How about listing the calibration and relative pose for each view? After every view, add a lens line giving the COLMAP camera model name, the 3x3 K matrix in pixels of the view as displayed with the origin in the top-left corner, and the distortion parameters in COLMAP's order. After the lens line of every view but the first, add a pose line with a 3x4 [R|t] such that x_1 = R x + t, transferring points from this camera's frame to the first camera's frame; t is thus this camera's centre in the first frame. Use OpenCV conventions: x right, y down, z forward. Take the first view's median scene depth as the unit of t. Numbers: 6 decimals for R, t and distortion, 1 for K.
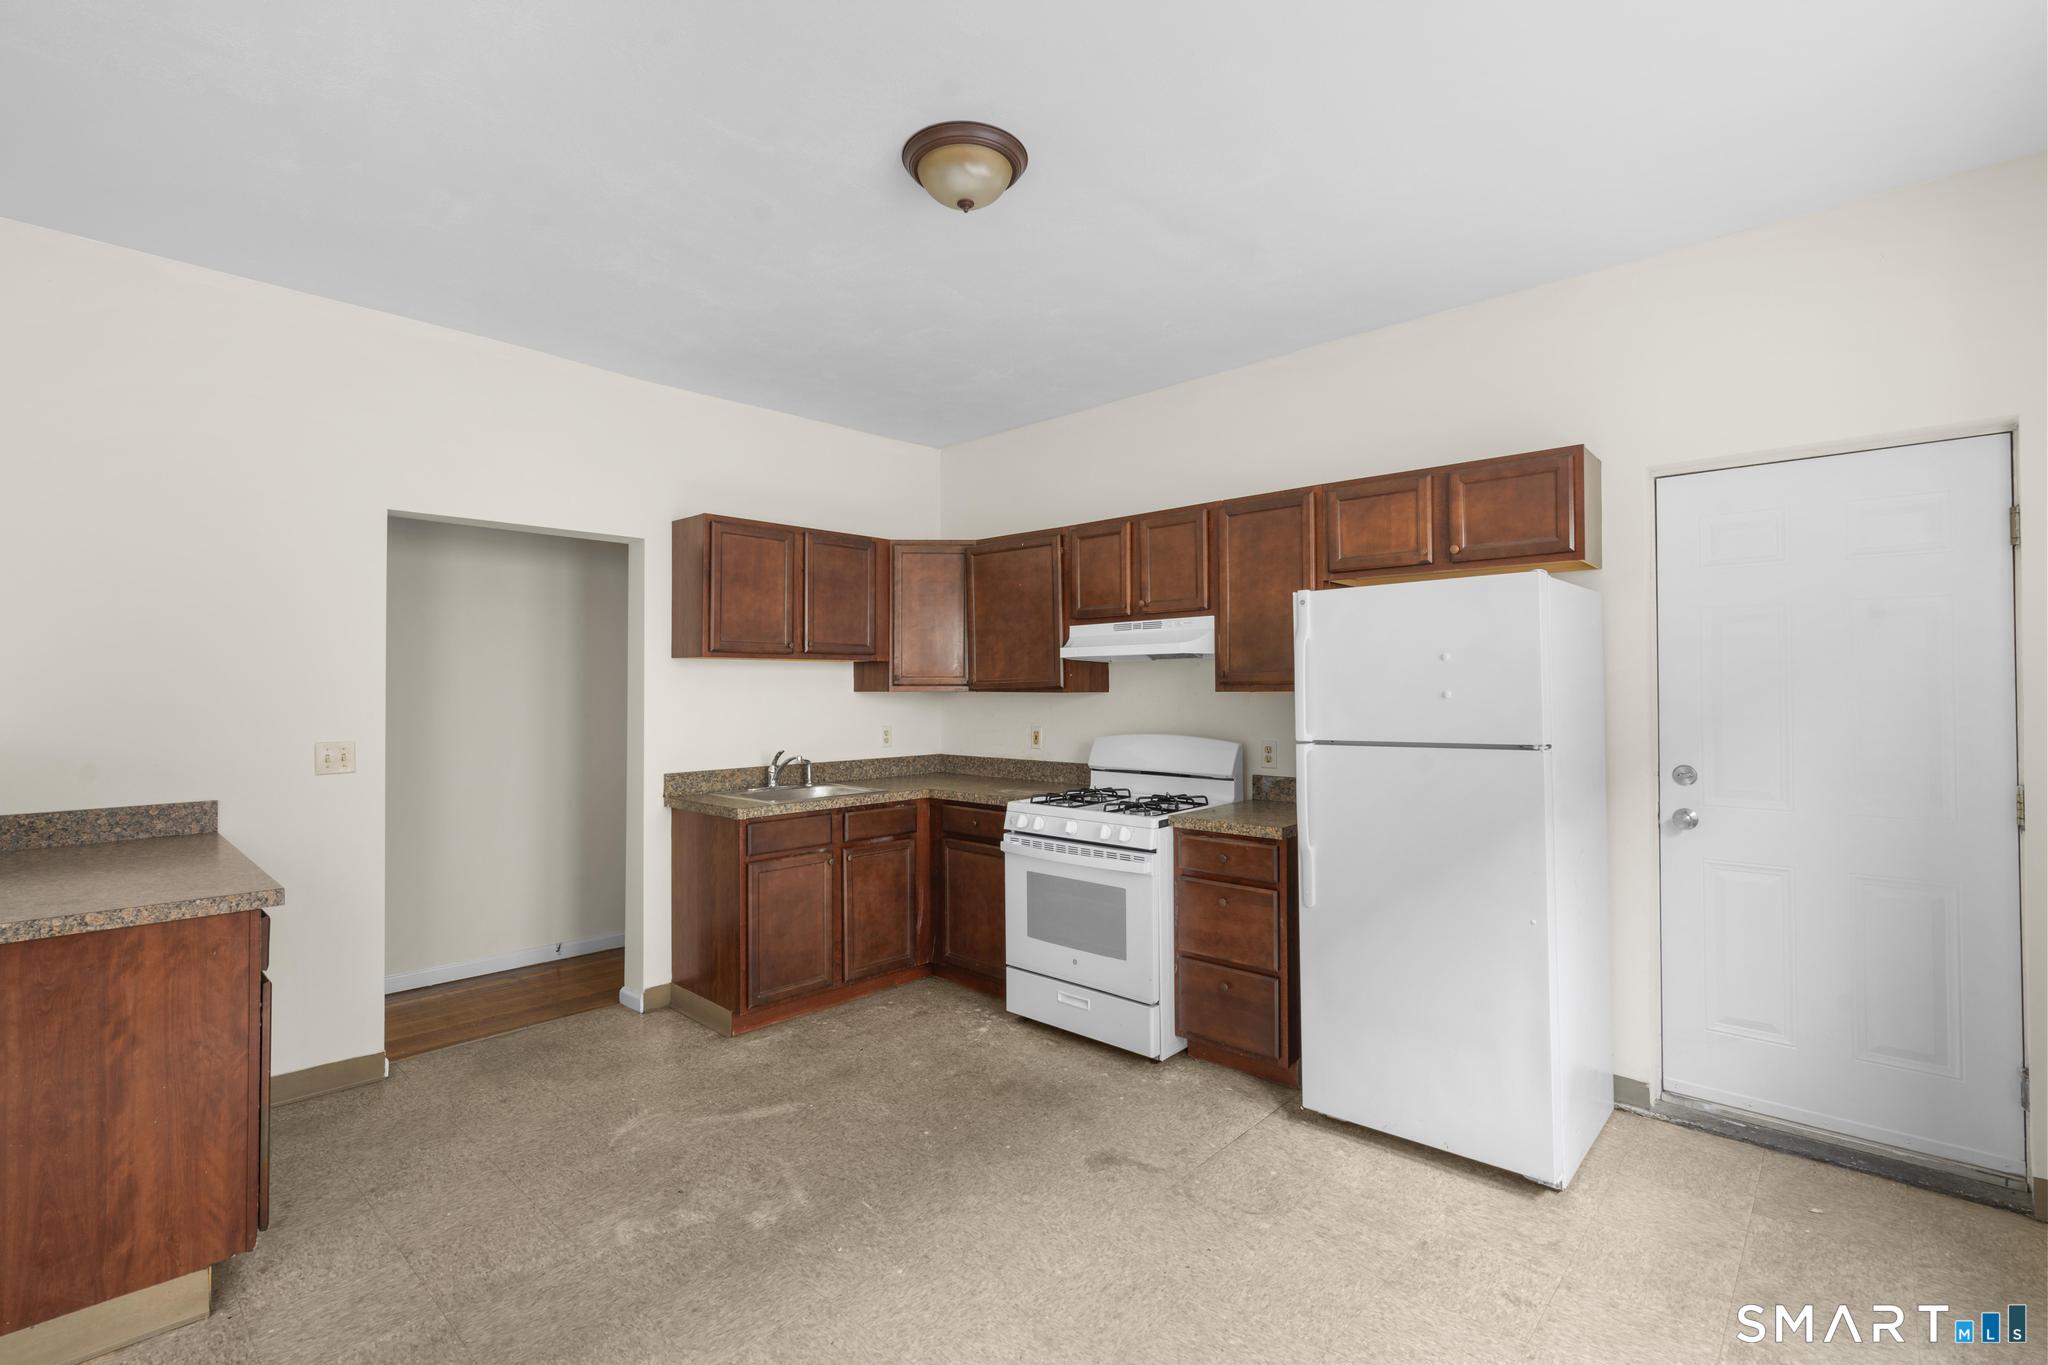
lens RADIAL K [[924.1, 0, 1028.3], [0, 924.1, 680.1], [0, 0, 1]] dist [-0.004936, 0.003275]
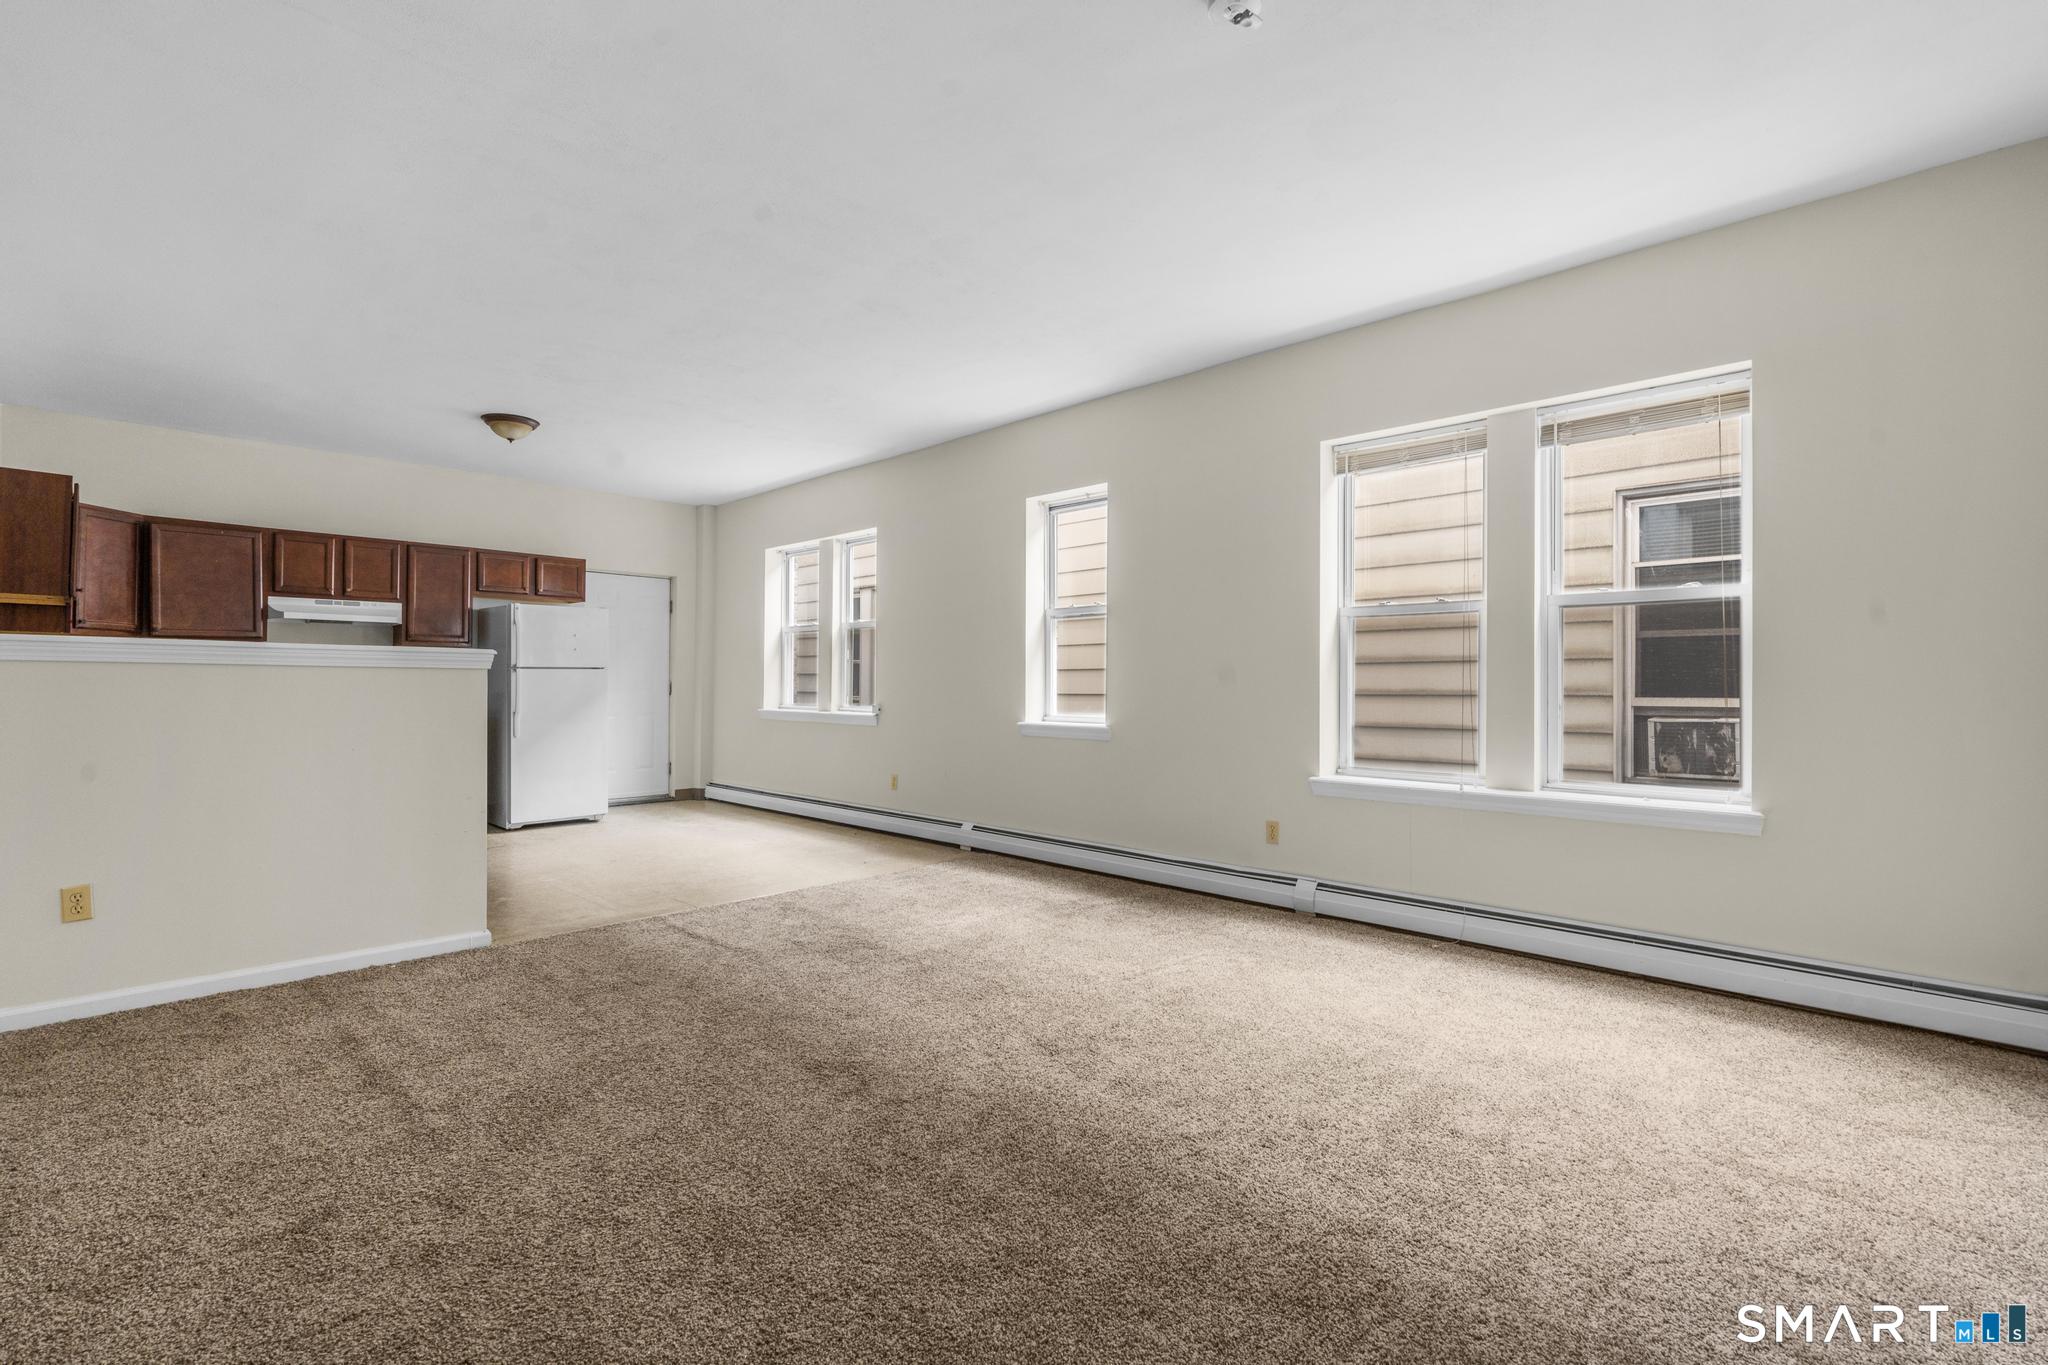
lens RADIAL K [[924.1, 0, 1025.6], [0, 924.1, 675.7], [0, 0, 1]] dist [-0.004936, 0.003275]
pose [[0.018269, 0.010462, 0.999778, -1.649797], [-0.019694, 0.999755, -0.010102, 0.070265], [-0.999639, -0.019505, 0.018471, -0.276617]]
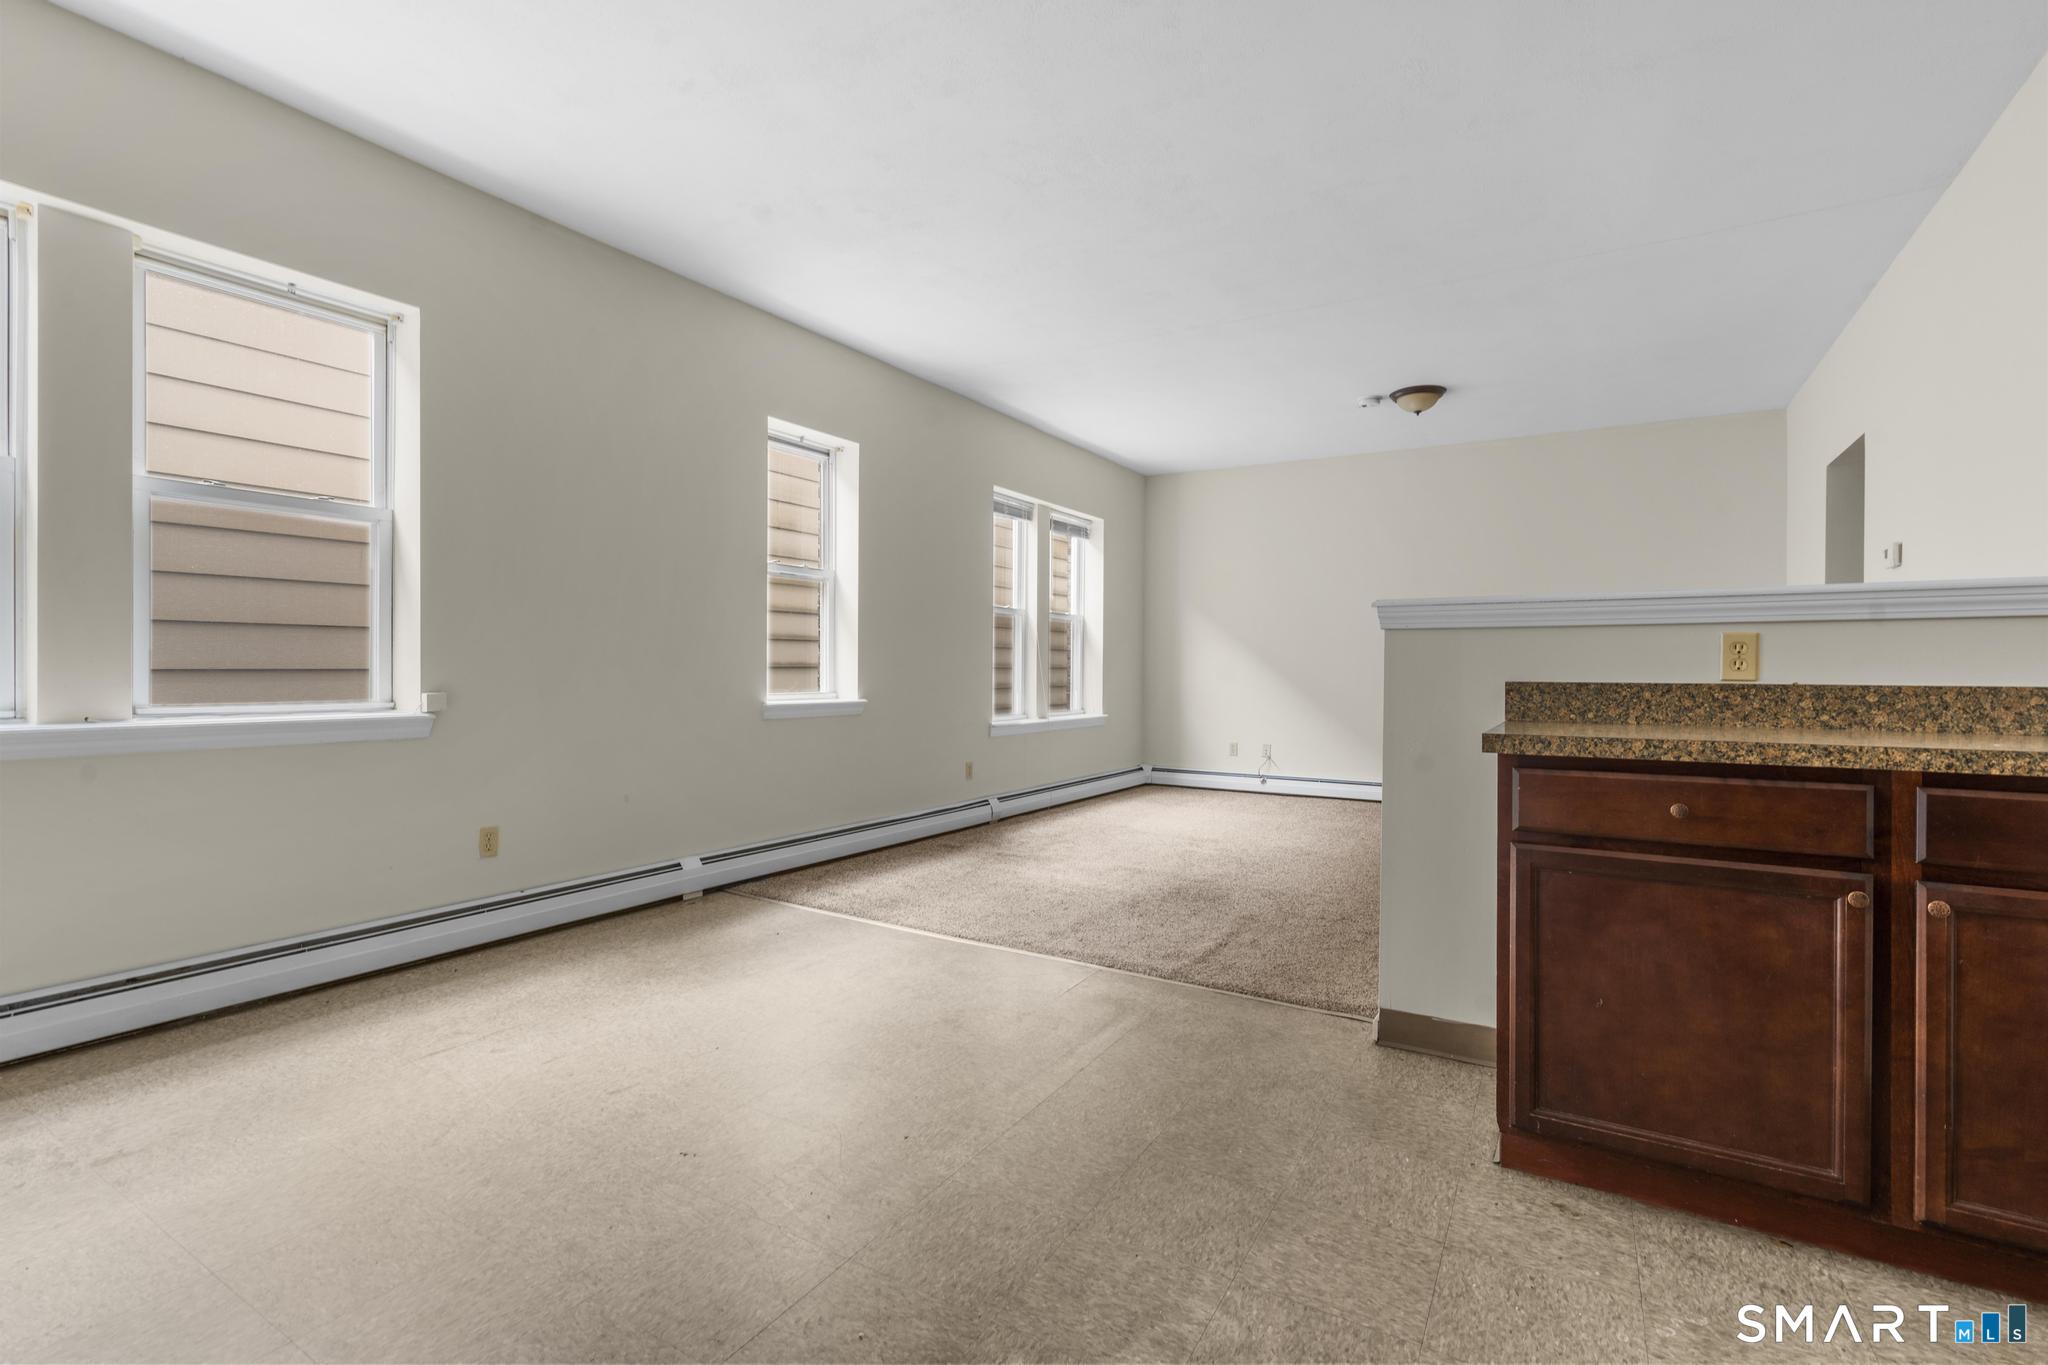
lens RADIAL K [[924.1, 0, 1026.6], [0, 924.1, 679.6], [0, 0, 1]] dist [-0.004936, 0.003275]
pose [[-0.978440, -0.003396, -0.206505, -0.117937], [-0.002860, 0.999992, -0.002896, 0.106575], [0.206513, -0.002243, -0.978441, 1.063086]]
